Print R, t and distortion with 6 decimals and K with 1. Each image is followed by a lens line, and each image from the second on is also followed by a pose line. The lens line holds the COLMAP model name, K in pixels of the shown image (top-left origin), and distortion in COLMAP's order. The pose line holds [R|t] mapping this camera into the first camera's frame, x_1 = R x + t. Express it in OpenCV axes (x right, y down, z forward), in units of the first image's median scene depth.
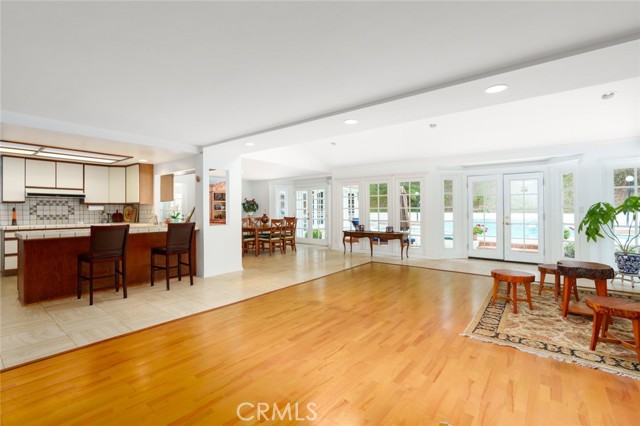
lens RADIAL K [[289.5, 0, 322.8], [0, 289.5, 209.2], [0, 0, 1]] dist [-0.016172, 0.006865]
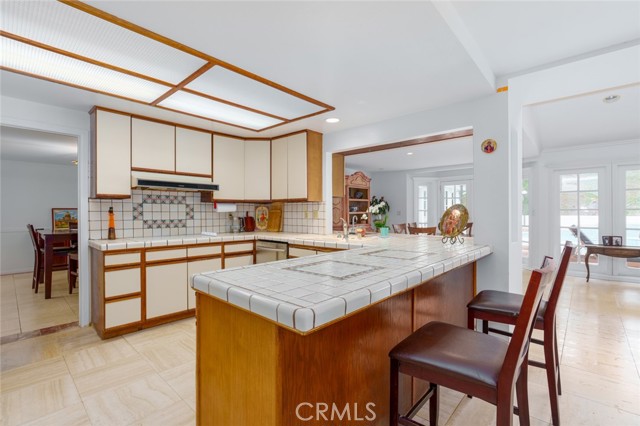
lens RADIAL K [[289.5, 0, 318.2], [0, 289.5, 212.0], [0, 0, 1]] dist [-0.016172, 0.006865]
pose [[0.997667, 0.001582, -0.068256, -0.588780], [-0.001421, 0.999996, 0.002405, 0.001925], [0.068259, -0.002302, 0.997665, 0.436831]]
